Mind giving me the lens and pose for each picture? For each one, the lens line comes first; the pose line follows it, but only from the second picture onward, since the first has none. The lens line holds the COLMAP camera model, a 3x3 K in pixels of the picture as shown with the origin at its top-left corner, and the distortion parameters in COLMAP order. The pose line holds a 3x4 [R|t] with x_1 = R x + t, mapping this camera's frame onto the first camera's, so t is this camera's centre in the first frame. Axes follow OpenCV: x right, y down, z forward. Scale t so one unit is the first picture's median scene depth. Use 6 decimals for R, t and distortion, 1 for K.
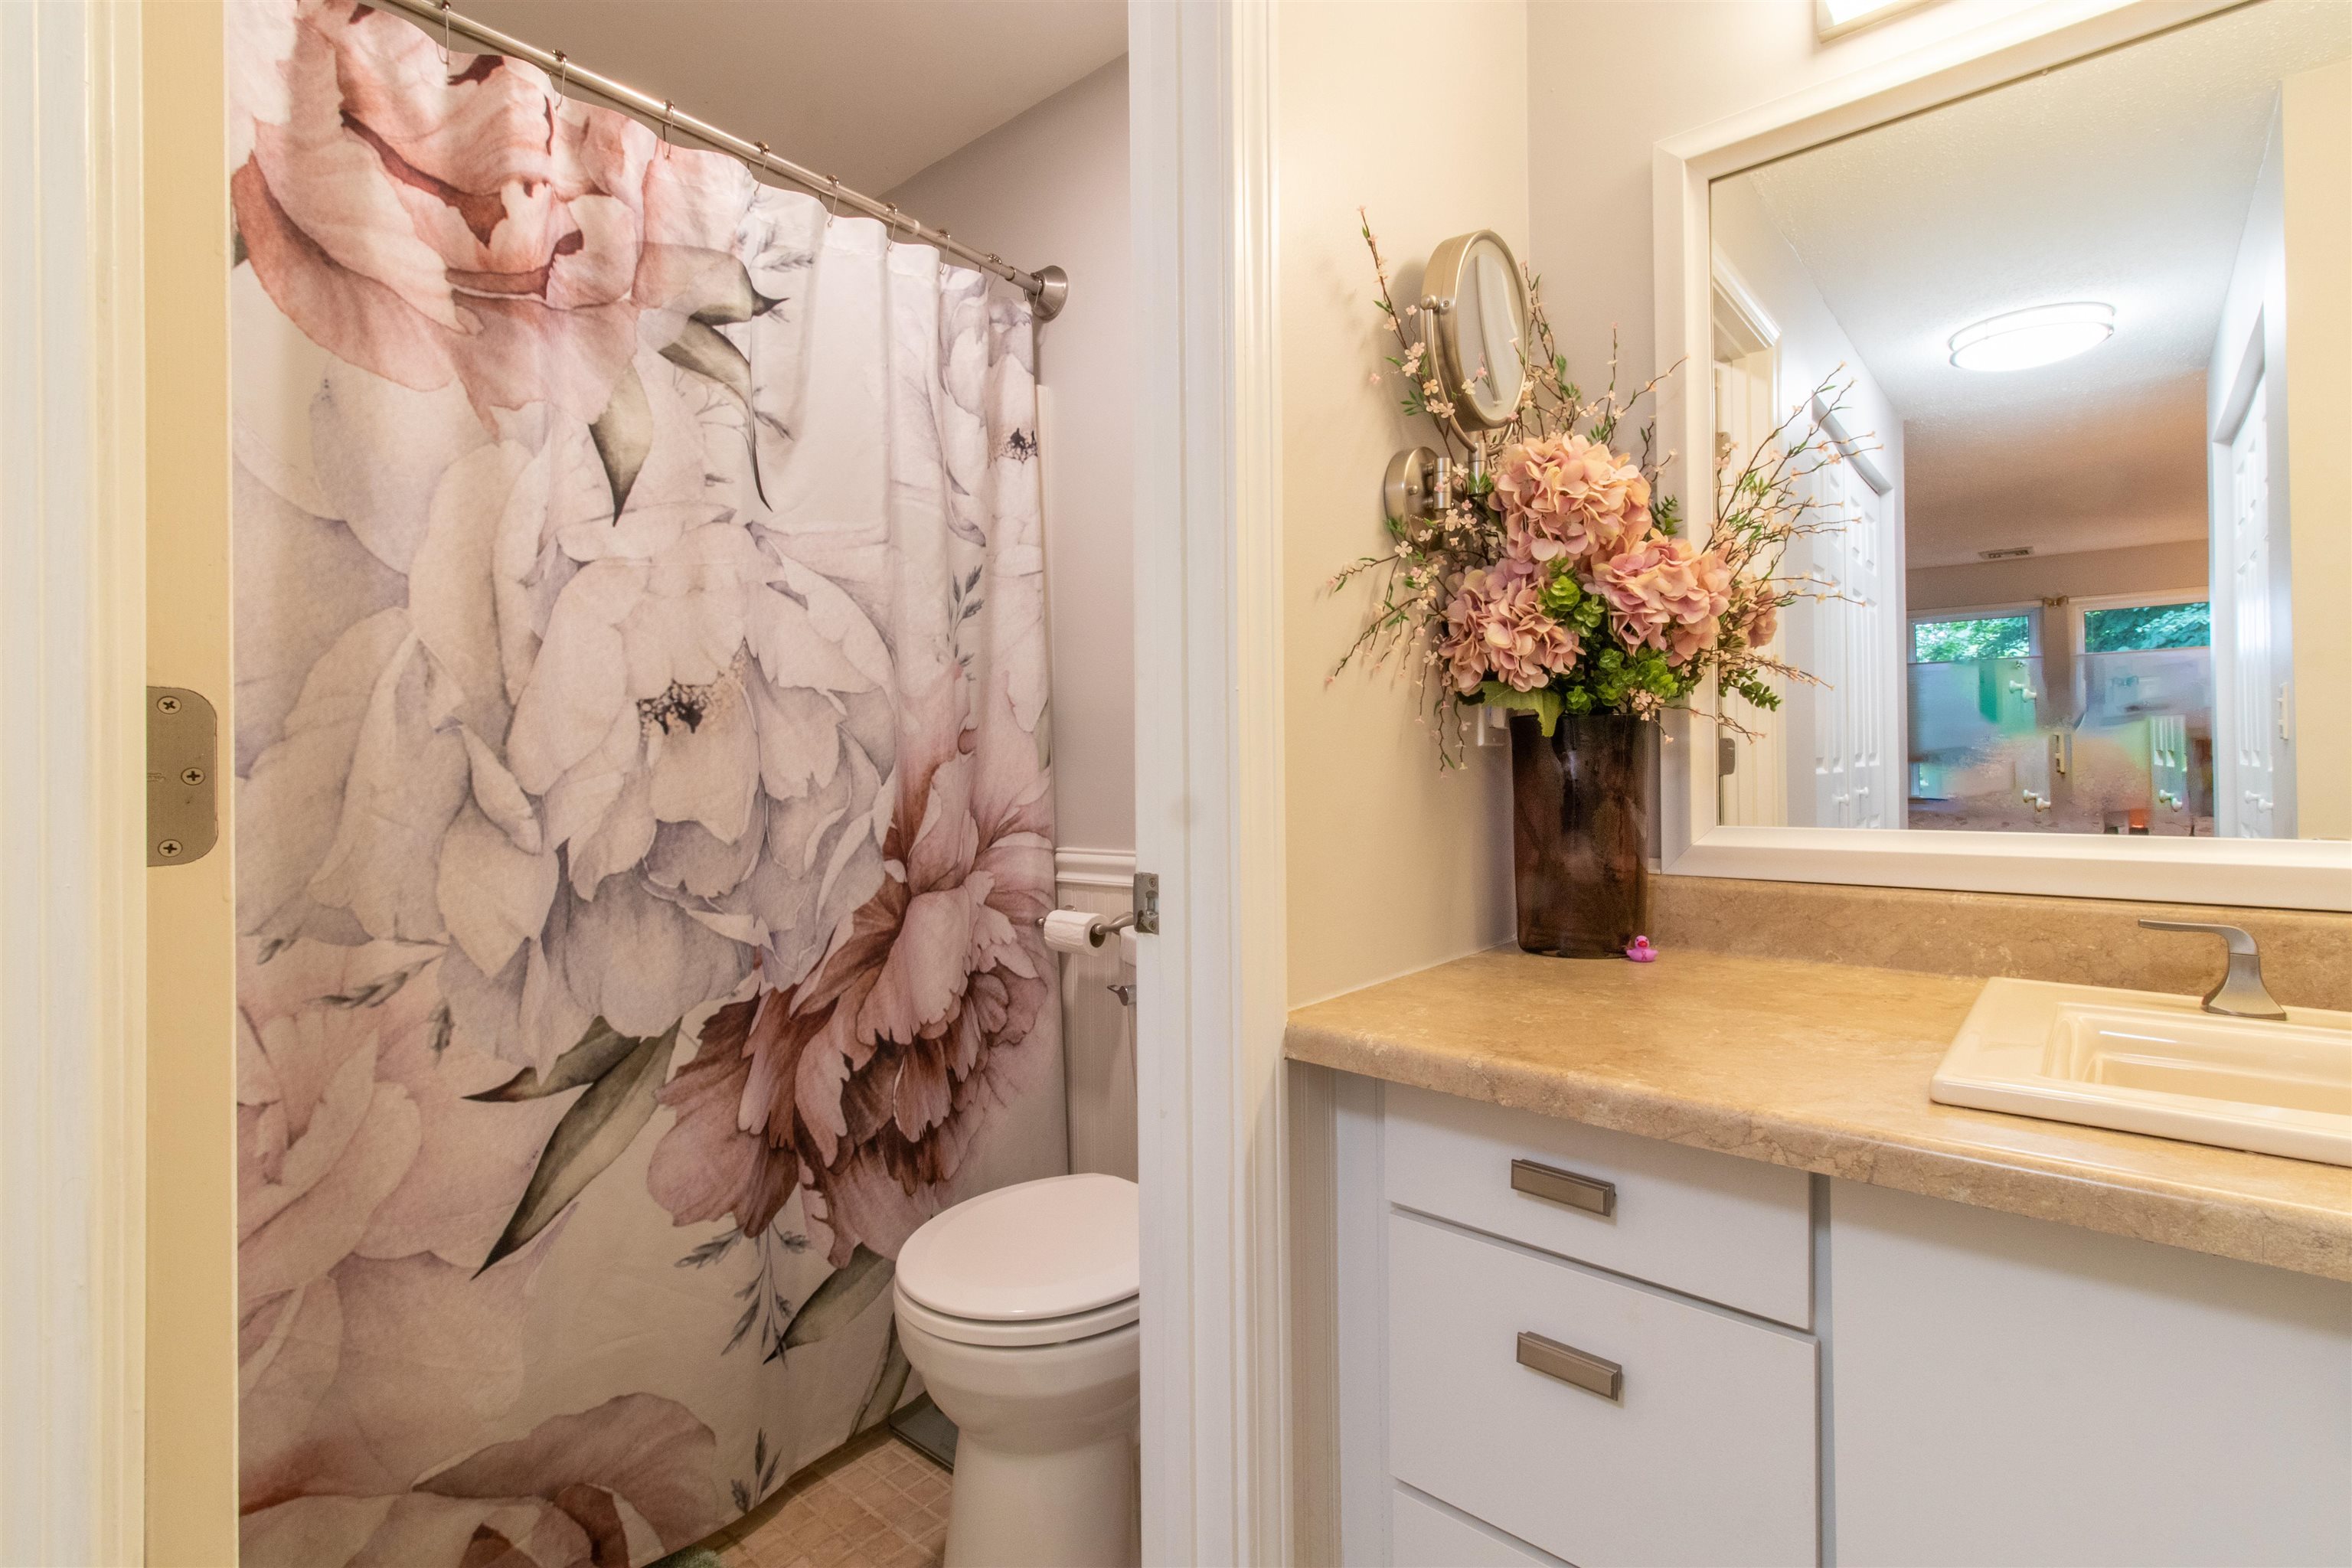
lens RADIAL K [[1083.5, 0, 1207.4], [0, 1083.5, 763.3], [0, 0, 1]] dist [0.008349, -0.000887]
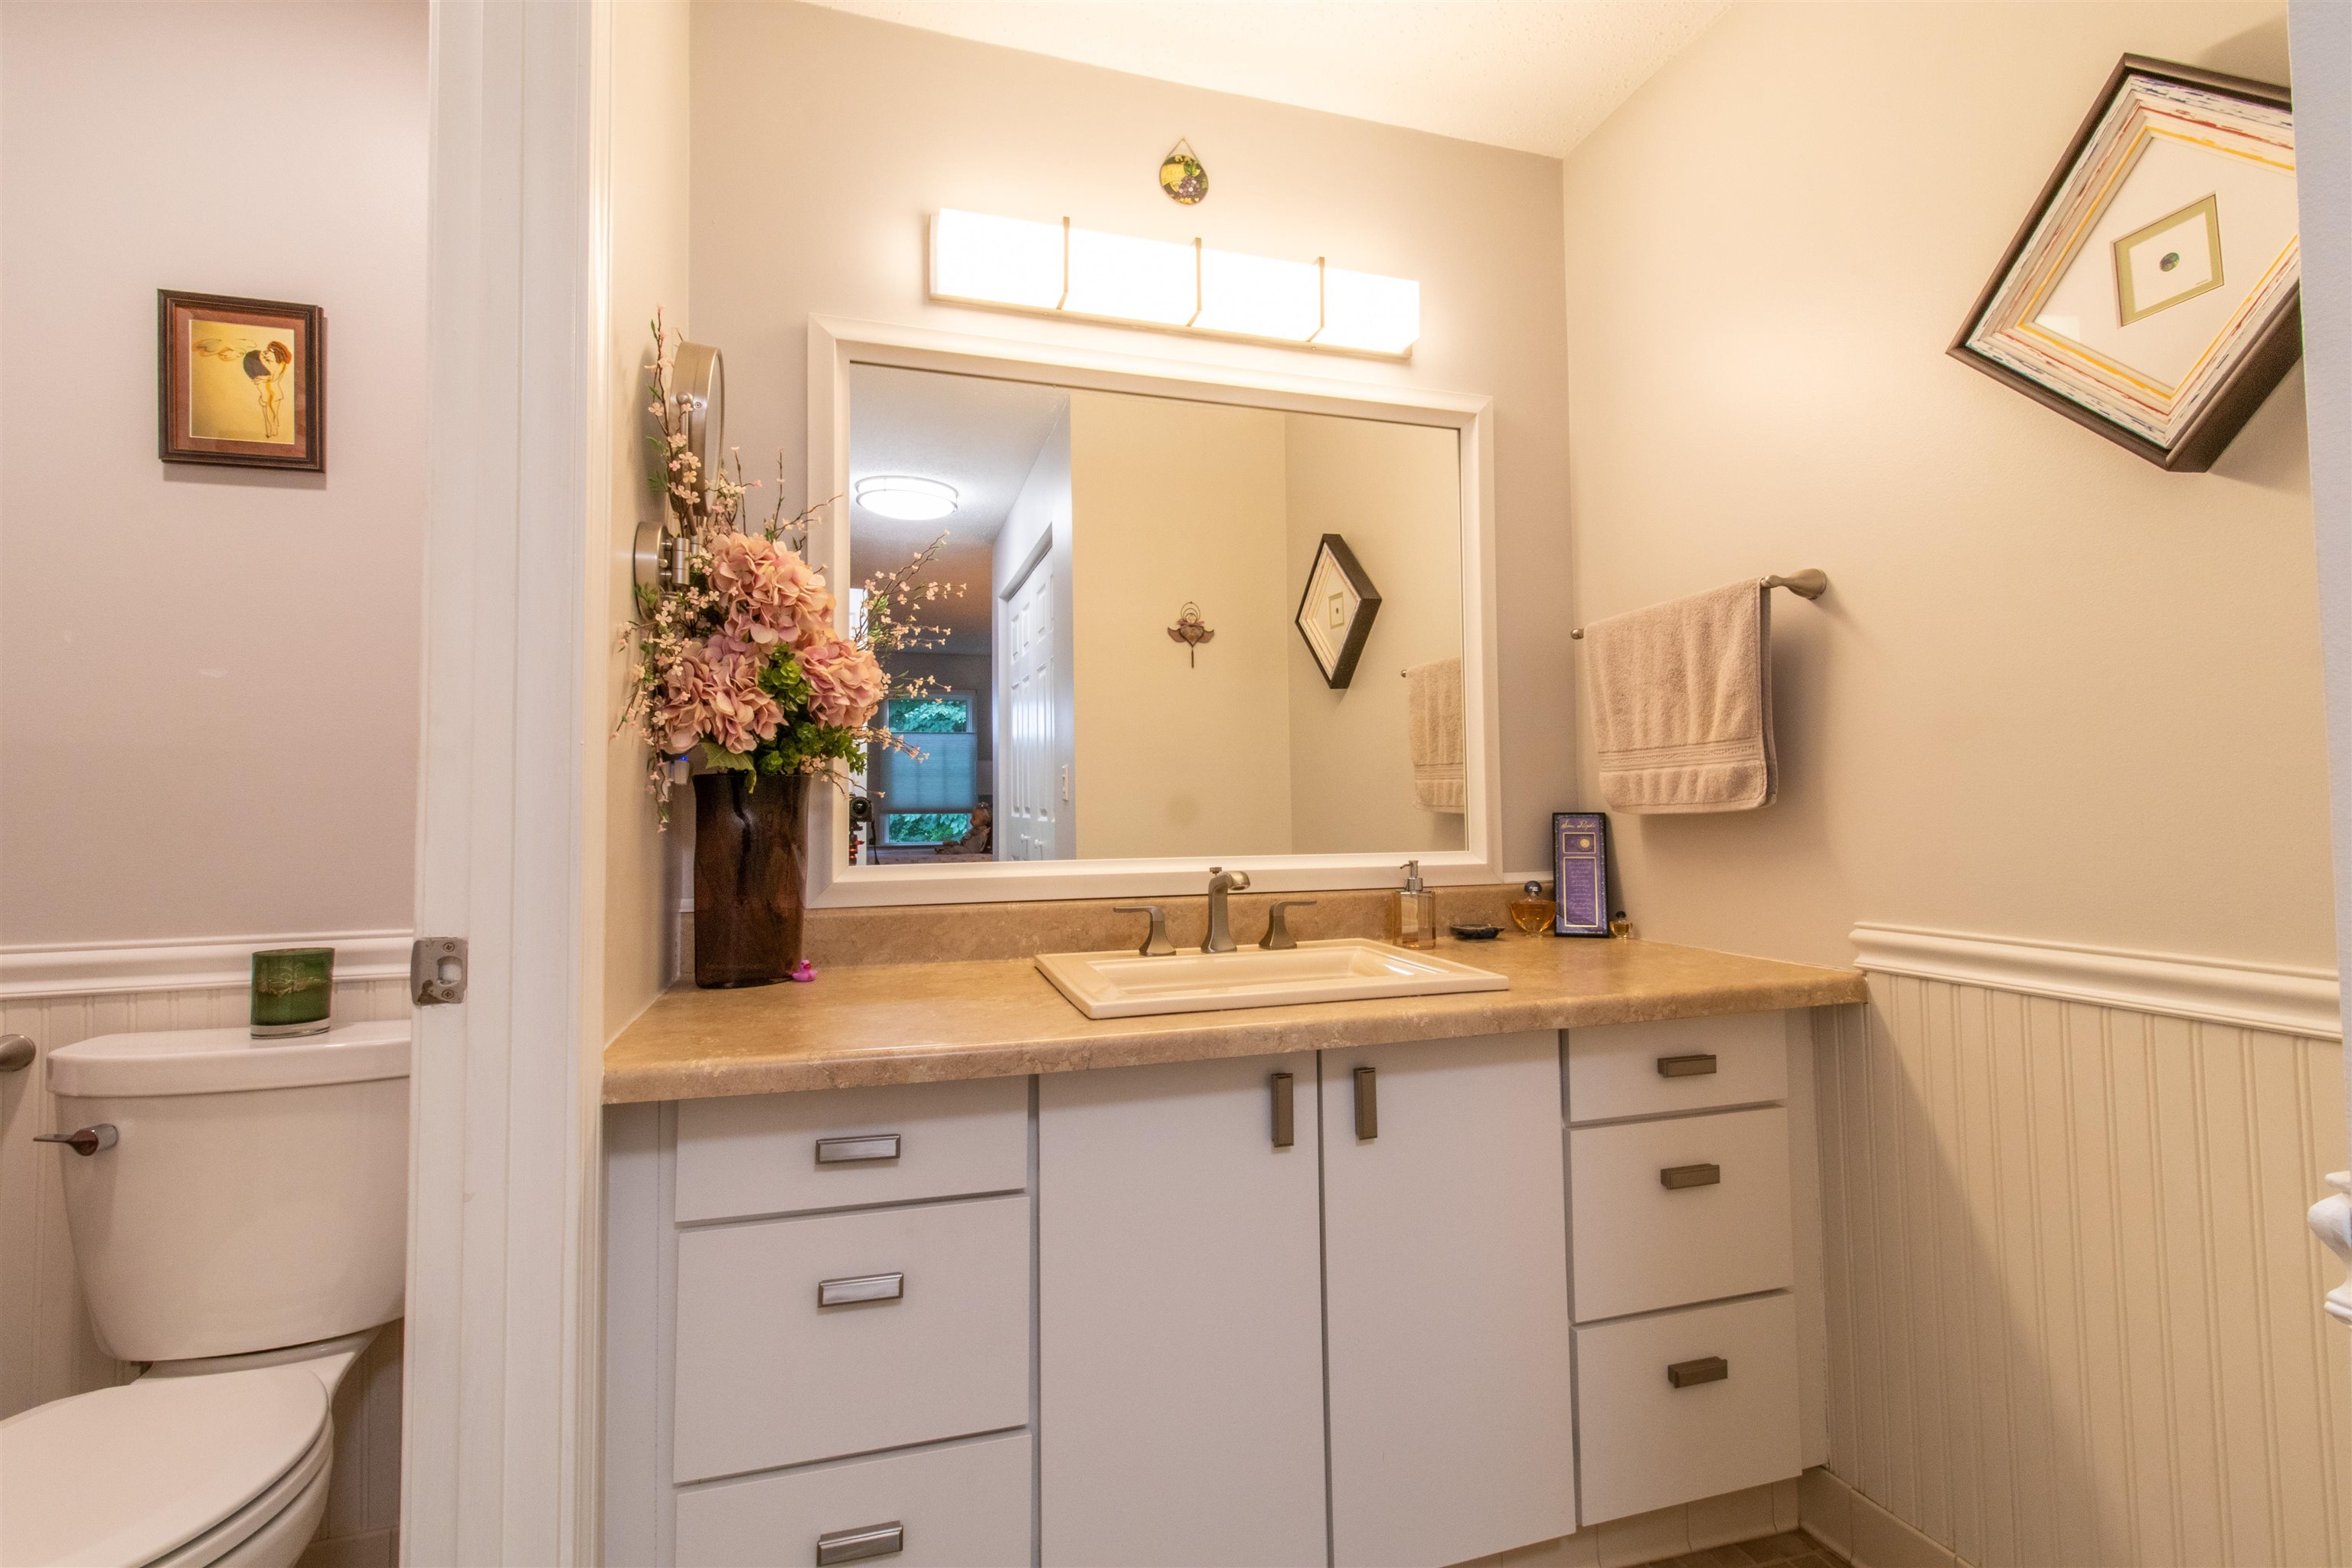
lens RADIAL K [[1083.5, 0, 1198.8], [0, 1083.5, 766.8], [0, 0, 1]] dist [0.008349, -0.000887]
pose [[0.544231, 0.036053, 0.838160, -0.408879], [0.003332, 0.998975, -0.045134, 0.000934], [-0.838928, 0.027356, 0.543554, -0.029971]]
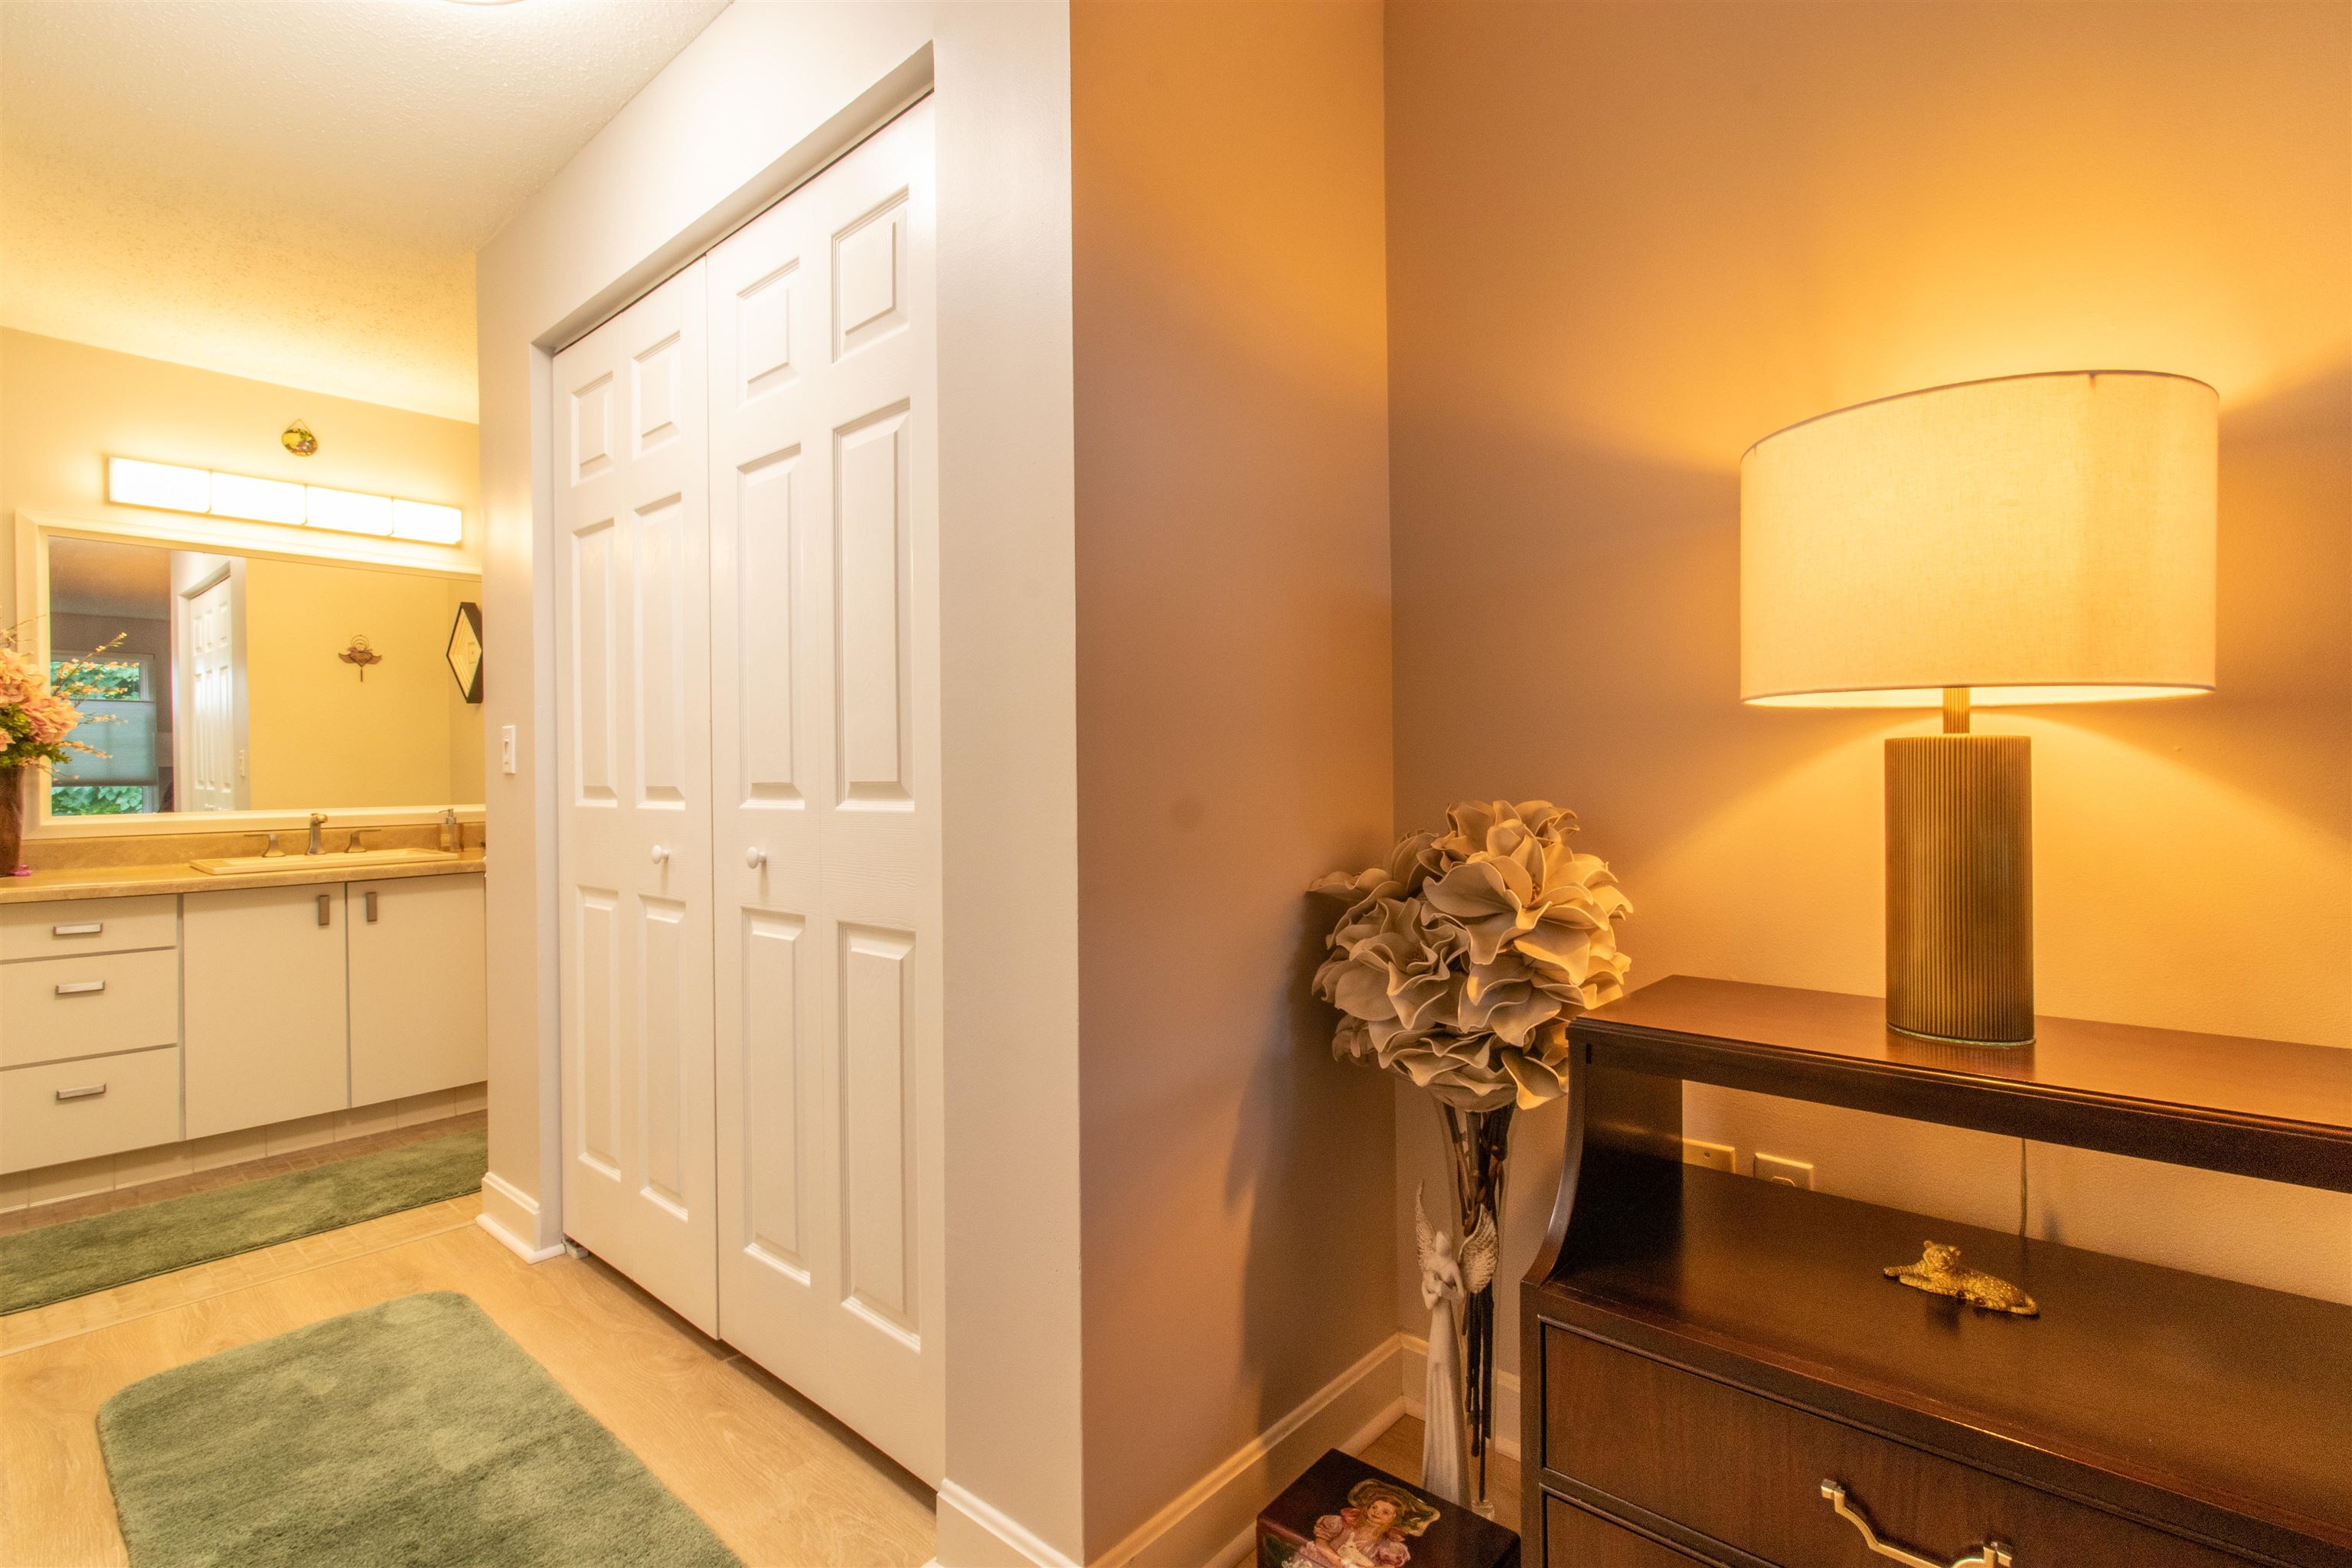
lens RADIAL K [[1083.5, 0, 1198.2], [0, 1083.5, 771.3], [0, 0, 1]] dist [0.008349, -0.000887]
pose [[0.017701, 0.008396, 0.999808, -1.997929], [0.008413, 0.999928, -0.008545, 0.001970], [-0.999808, 0.008563, 0.017629, -1.628341]]
